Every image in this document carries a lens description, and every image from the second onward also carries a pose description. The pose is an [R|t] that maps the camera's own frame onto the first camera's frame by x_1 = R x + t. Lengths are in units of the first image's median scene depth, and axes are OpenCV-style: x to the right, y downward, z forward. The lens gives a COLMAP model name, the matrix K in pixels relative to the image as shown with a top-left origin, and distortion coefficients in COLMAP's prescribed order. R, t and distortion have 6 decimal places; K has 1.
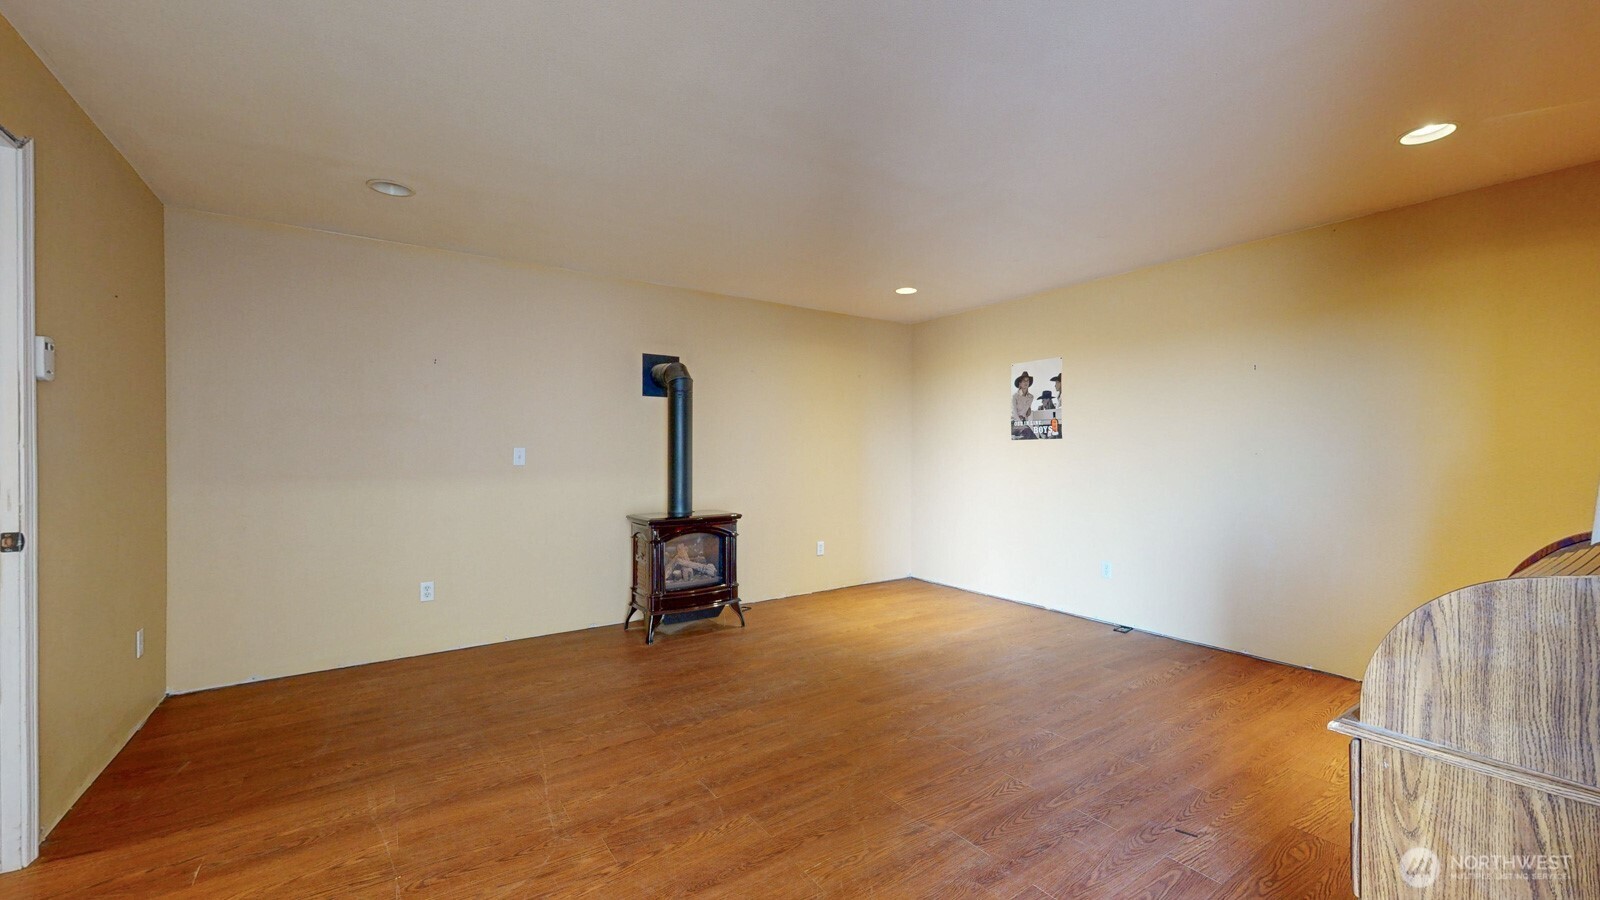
lens RADIAL K [[626.7, 0, 793.8], [0, 626.7, 455.1], [0, 0, 1]] dist [0.001184, -0.000129]
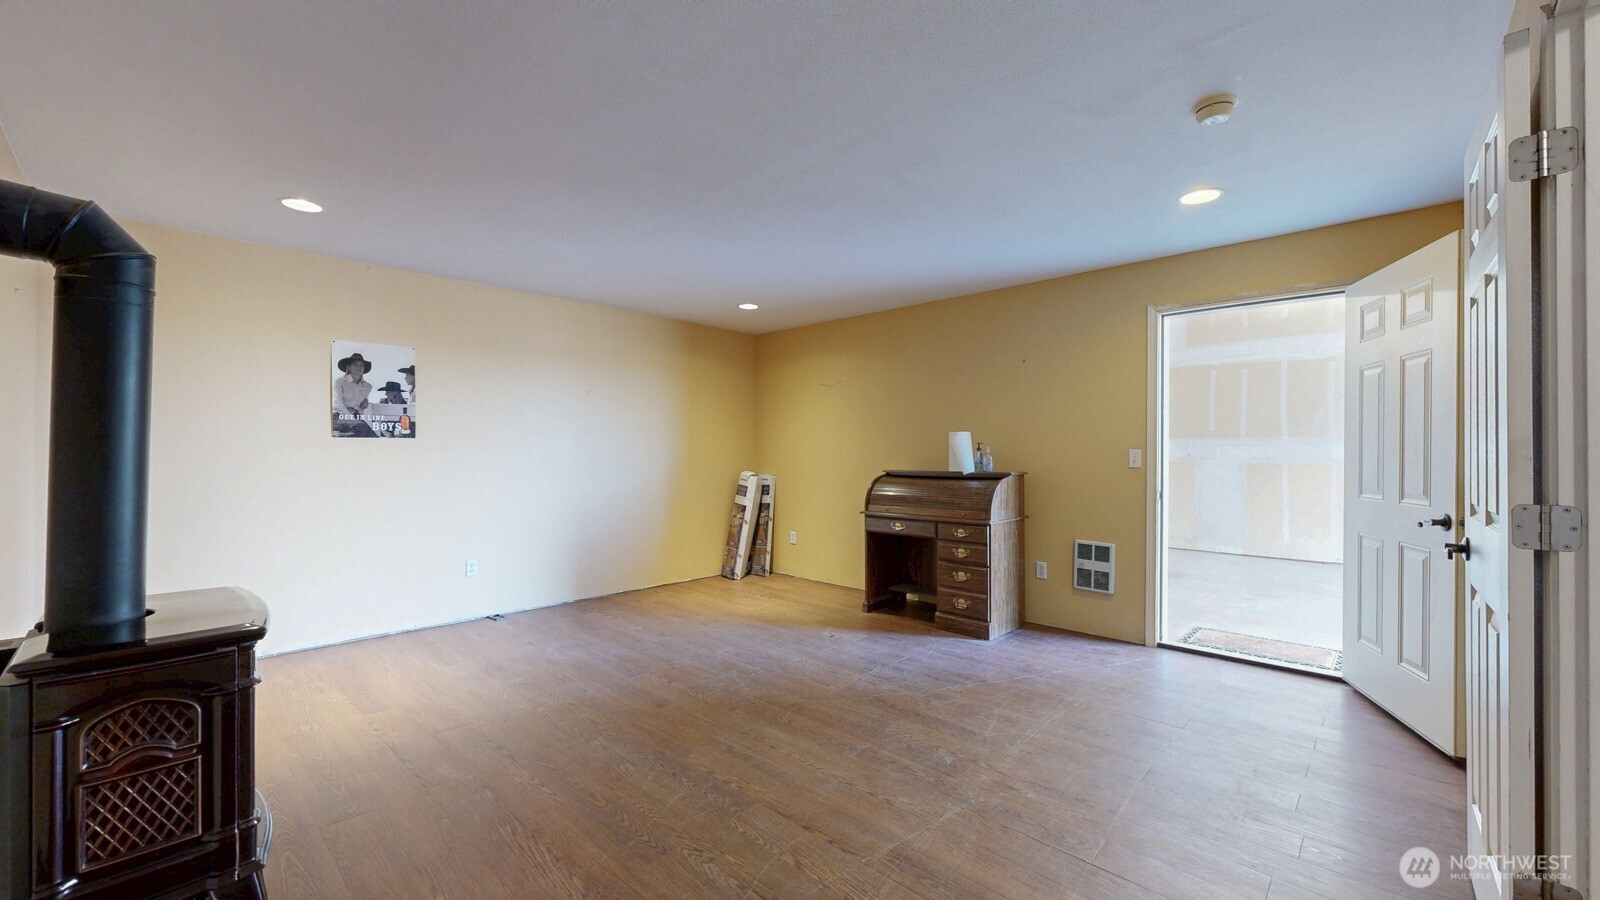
lens RADIAL K [[657.9, 0, 799.7], [0, 657.9, 448.3], [0, 0, 1]] dist [-0.000669, 0.000014]
pose [[-0.223150, 0.005930, 0.974766, -0.615321], [0.004352, 0.999978, -0.005087, -0.003956], [-0.974774, 0.003107, -0.223171, 0.660409]]
